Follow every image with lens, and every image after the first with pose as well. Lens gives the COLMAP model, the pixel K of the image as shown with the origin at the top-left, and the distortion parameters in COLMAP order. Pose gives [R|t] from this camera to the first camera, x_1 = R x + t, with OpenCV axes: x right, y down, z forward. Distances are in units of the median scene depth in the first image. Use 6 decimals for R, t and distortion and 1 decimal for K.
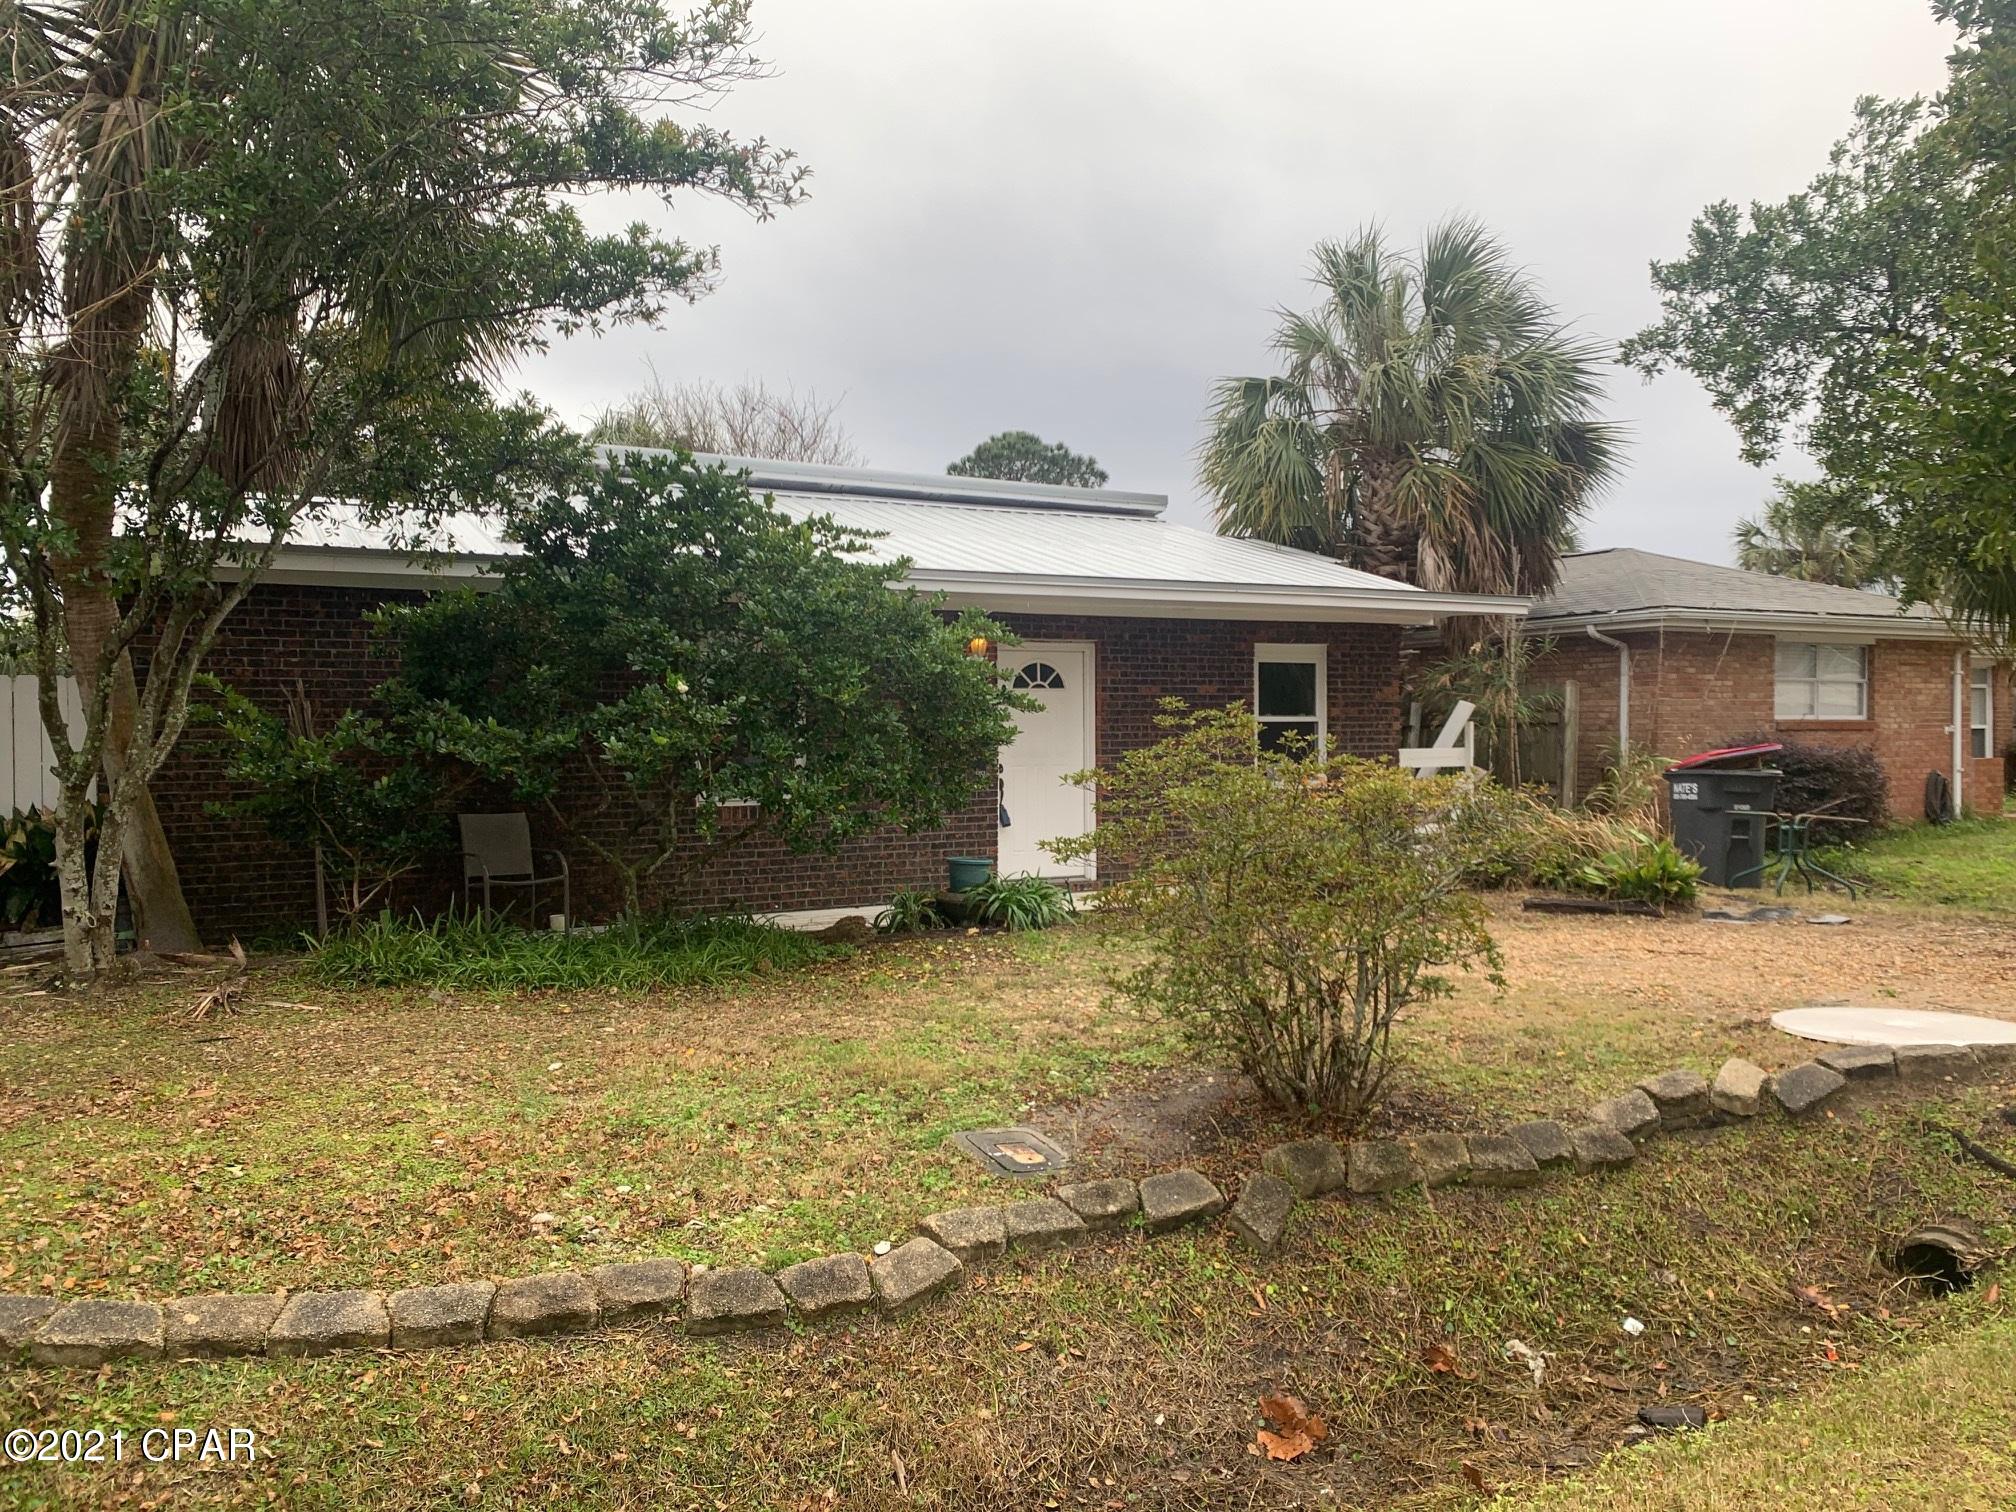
lens RADIAL K [[1538.2, 0, 1008.0], [0, 1538.2, 756.0], [0, 0, 1]] dist [0.058075, -0.138365]
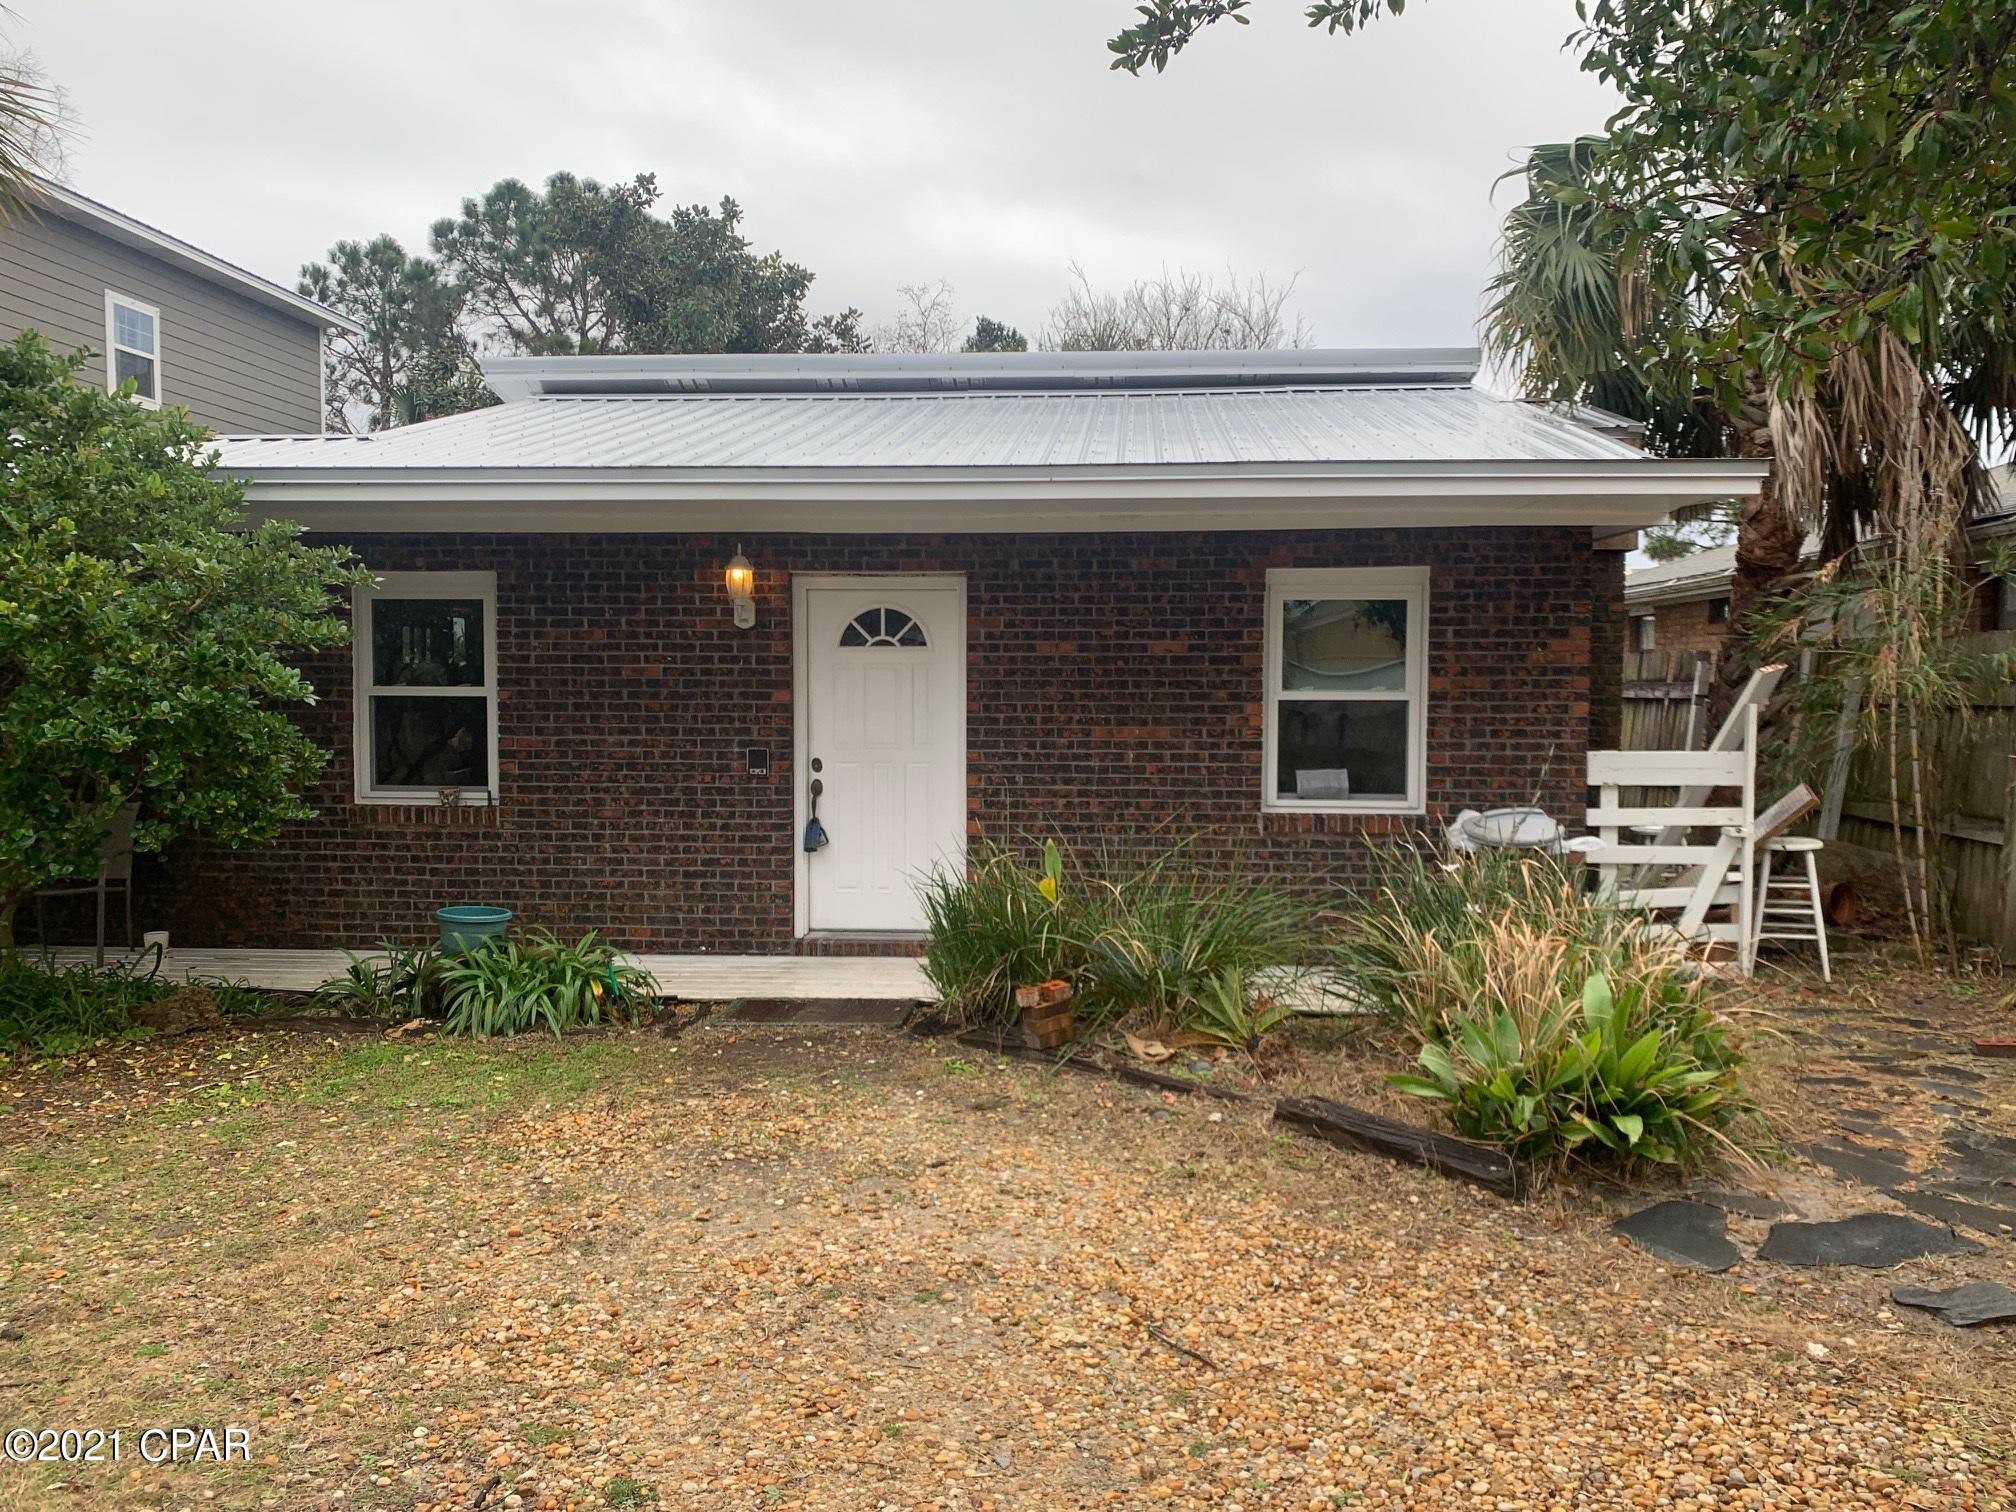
lens RADIAL K [[1538.2, 0, 1008.0], [0, 1538.2, 756.0], [0, 0, 1]] dist [0.058075, -0.138365]
pose [[0.833771, 0.029127, -0.551342, 0.433716], [-0.019340, 0.999535, 0.023558, -0.013511], [0.551772, -0.008979, 0.833947, 0.475722]]
